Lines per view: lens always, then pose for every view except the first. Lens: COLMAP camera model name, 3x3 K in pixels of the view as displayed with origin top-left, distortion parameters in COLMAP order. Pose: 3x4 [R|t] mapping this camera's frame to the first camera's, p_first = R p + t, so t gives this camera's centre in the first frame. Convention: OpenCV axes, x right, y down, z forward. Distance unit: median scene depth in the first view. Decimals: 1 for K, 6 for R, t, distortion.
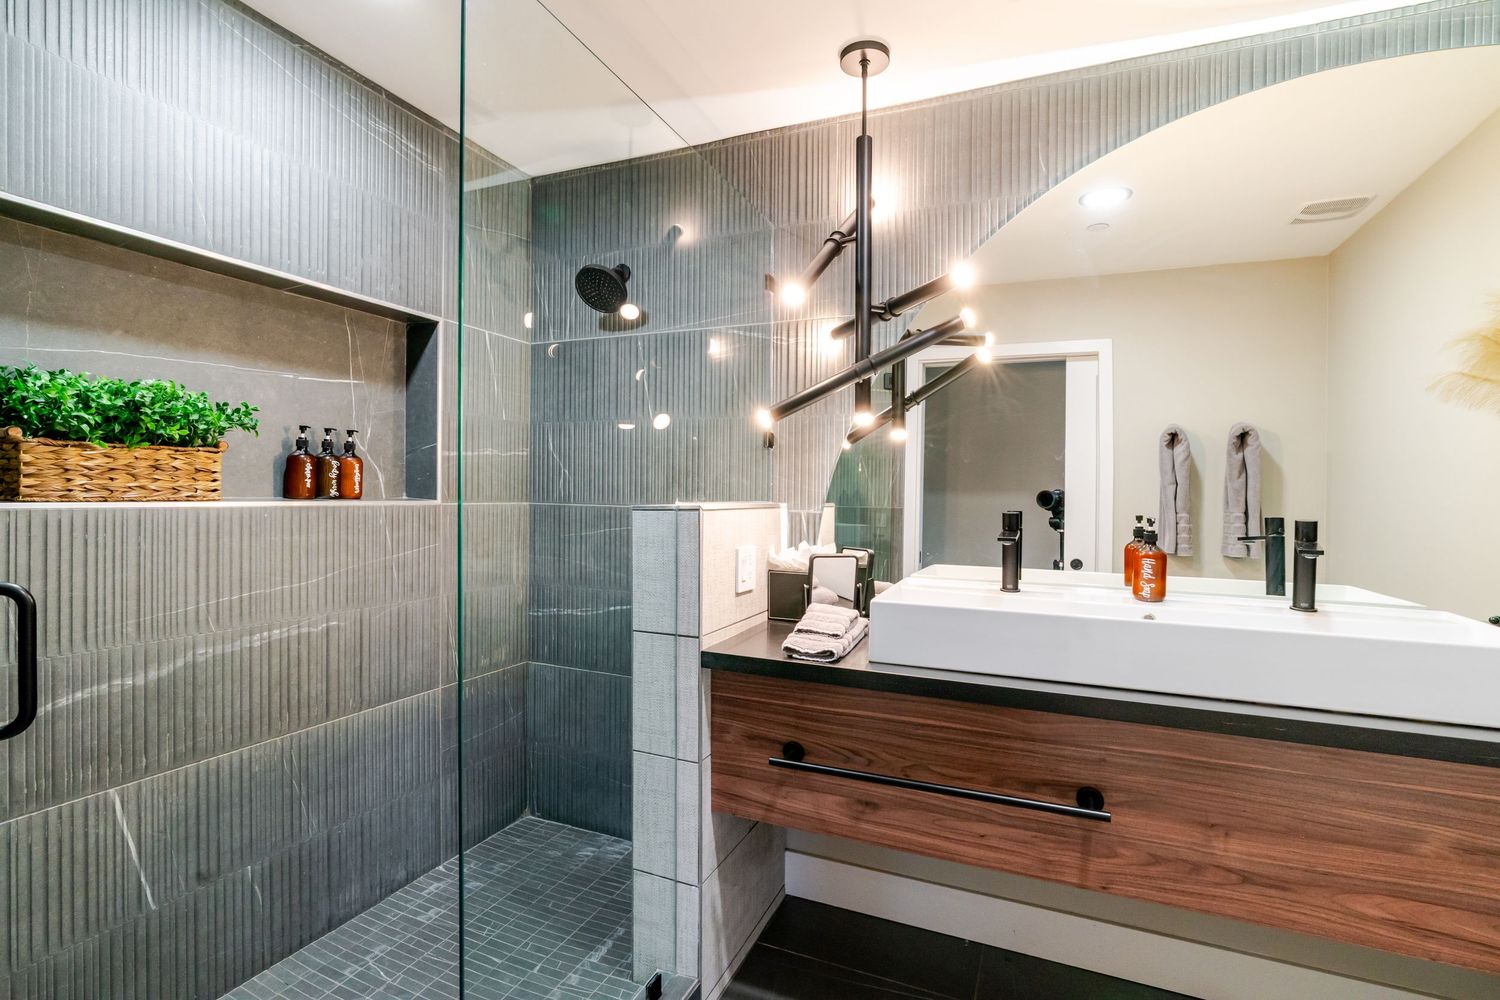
lens RADIAL K [[723.4, 0, 768.0], [0, 723.4, 535.6], [0, 0, 1]] dist [-0.016112, 0.005920]
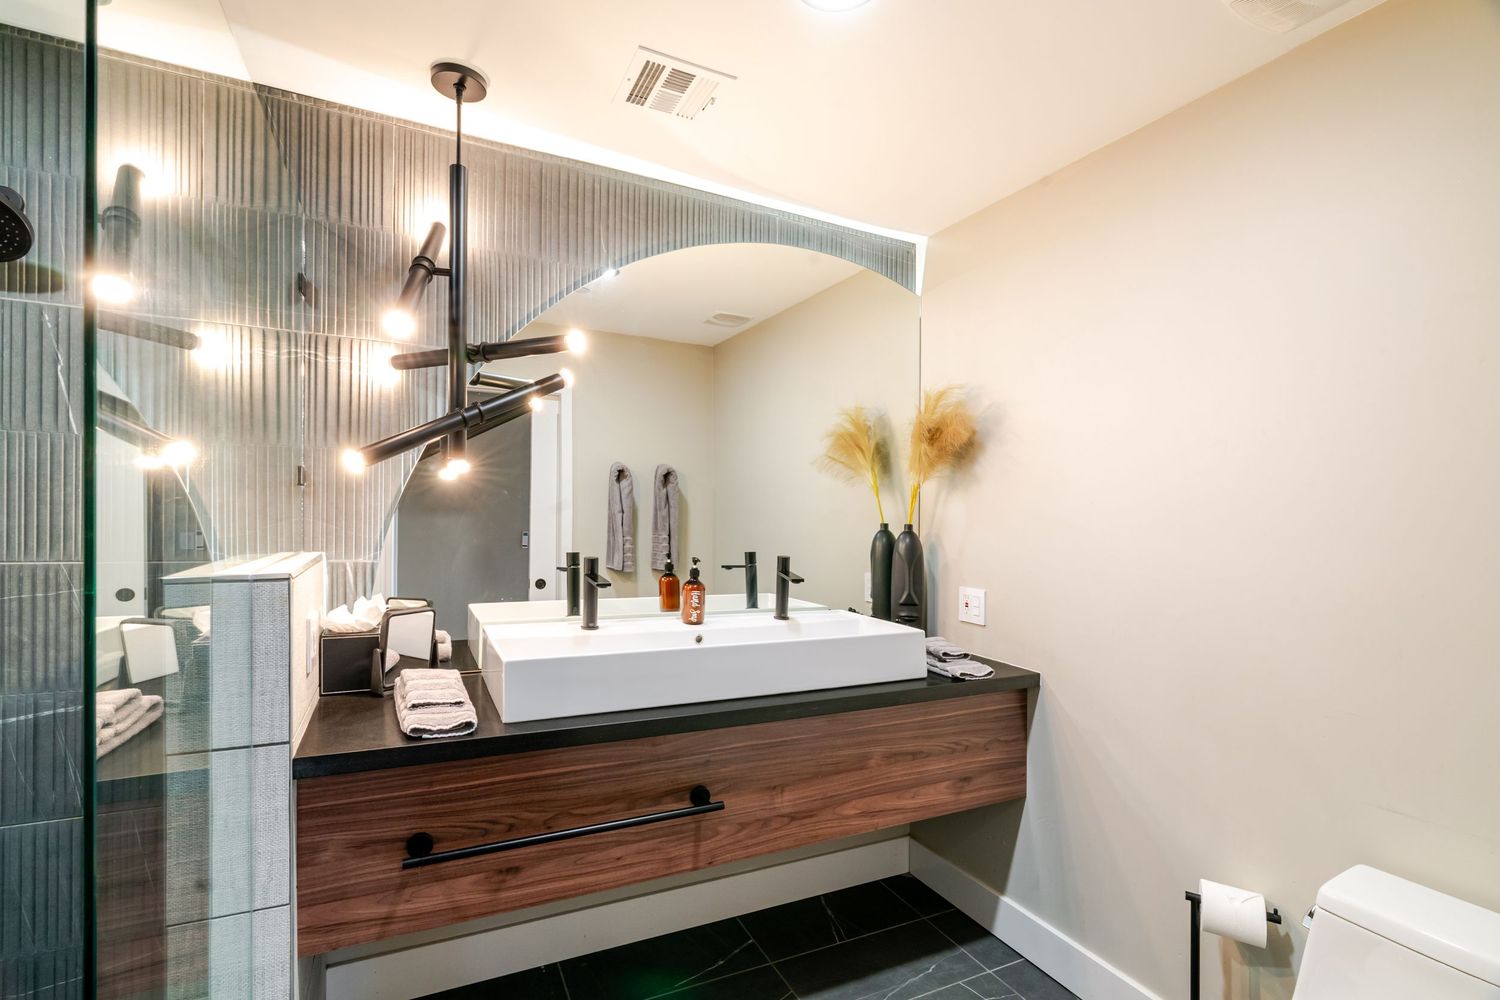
lens RADIAL K [[695.9, 0, 770.3], [0, 695.9, 533.7], [0, 0, 1]] dist [-0.003485, -0.002171]
pose [[0.642969, -0.021515, 0.765590, -0.327608], [0.024376, 0.999674, 0.007622, -0.076025], [-0.765504, 0.013761, 0.643284, 0.119942]]
